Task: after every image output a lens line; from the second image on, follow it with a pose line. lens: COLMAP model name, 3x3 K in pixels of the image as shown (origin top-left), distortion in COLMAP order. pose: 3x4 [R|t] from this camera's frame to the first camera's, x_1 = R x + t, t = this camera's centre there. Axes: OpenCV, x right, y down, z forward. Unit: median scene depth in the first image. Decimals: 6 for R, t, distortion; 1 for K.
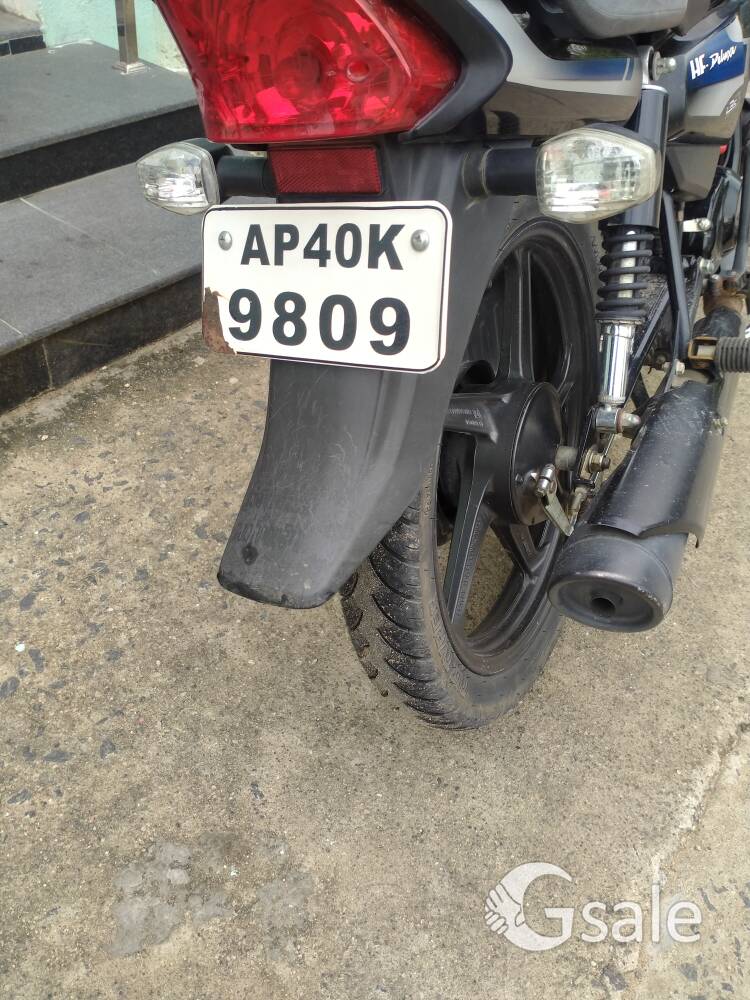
lens RADIAL K [[832.2, 0, 379.2], [0, 832.2, 496.1], [0, 0, 1]] dist [0.046211, -0.108795]
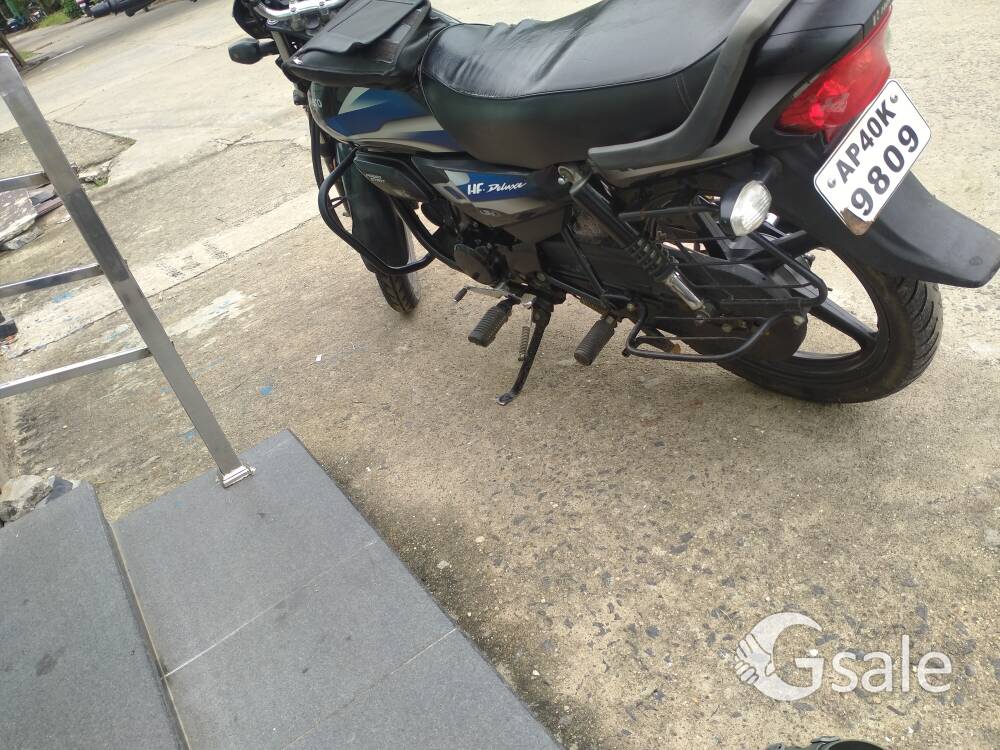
lens RADIAL K [[832.2, 0, 505.0], [0, 832.2, 367.8], [0, 0, 1]] dist [0.046211, -0.108795]
pose [[0.283930, -0.655923, 0.699392, -1.067651], [0.838079, 0.524140, 0.151332, -0.540375], [-0.465841, 0.543178, 0.698534, 0.173039]]
